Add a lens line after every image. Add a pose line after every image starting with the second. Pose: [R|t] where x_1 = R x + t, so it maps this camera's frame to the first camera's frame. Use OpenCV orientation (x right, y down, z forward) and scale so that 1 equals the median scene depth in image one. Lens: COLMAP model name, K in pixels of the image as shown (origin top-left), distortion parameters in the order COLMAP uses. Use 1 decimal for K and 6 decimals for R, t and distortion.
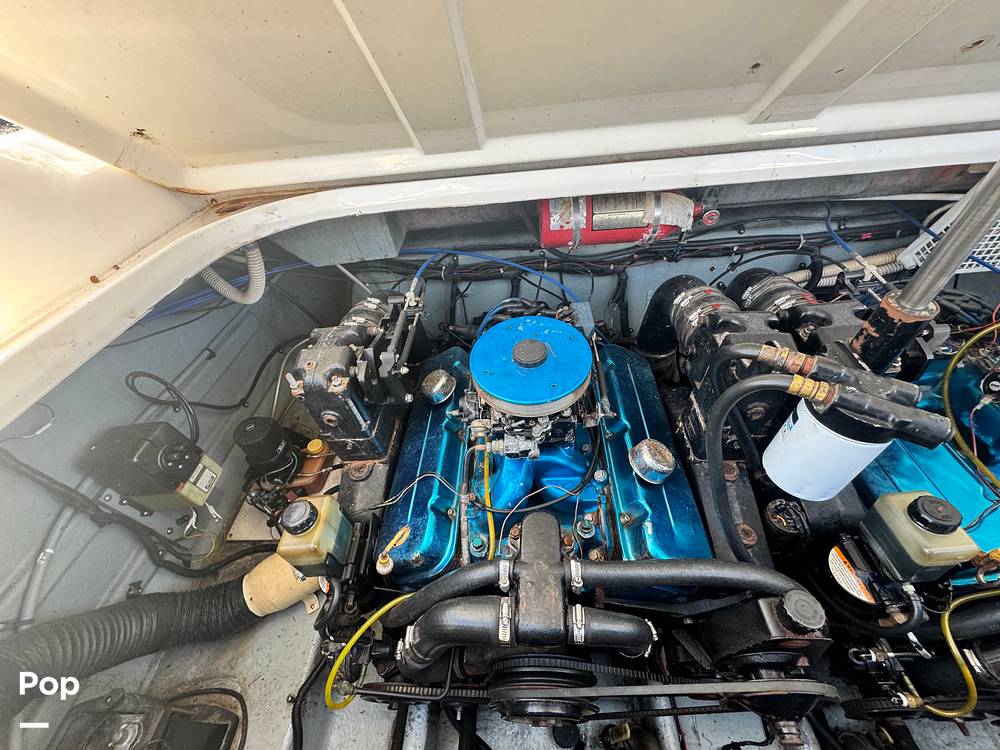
lens RADIAL K [[403.8, 0, 500.0], [0, 403.8, 375.0], [0, 0, 1]] dist [-0.003180, 0.001946]
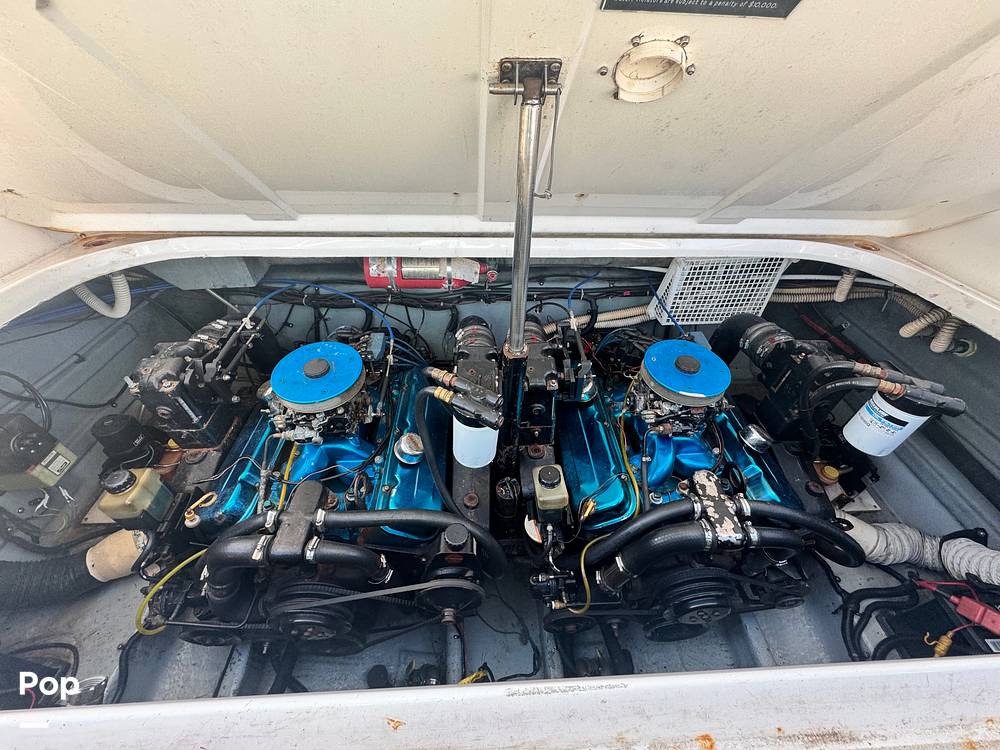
lens RADIAL K [[403.8, 0, 500.0], [0, 403.8, 375.0], [0, 0, 1]] dist [-0.003180, 0.001946]
pose [[0.990653, 0.037847, 0.131053, 0.418016], [-0.032118, 0.998445, -0.045560, 0.010518], [-0.132573, 0.040925, 0.990328, -0.381321]]
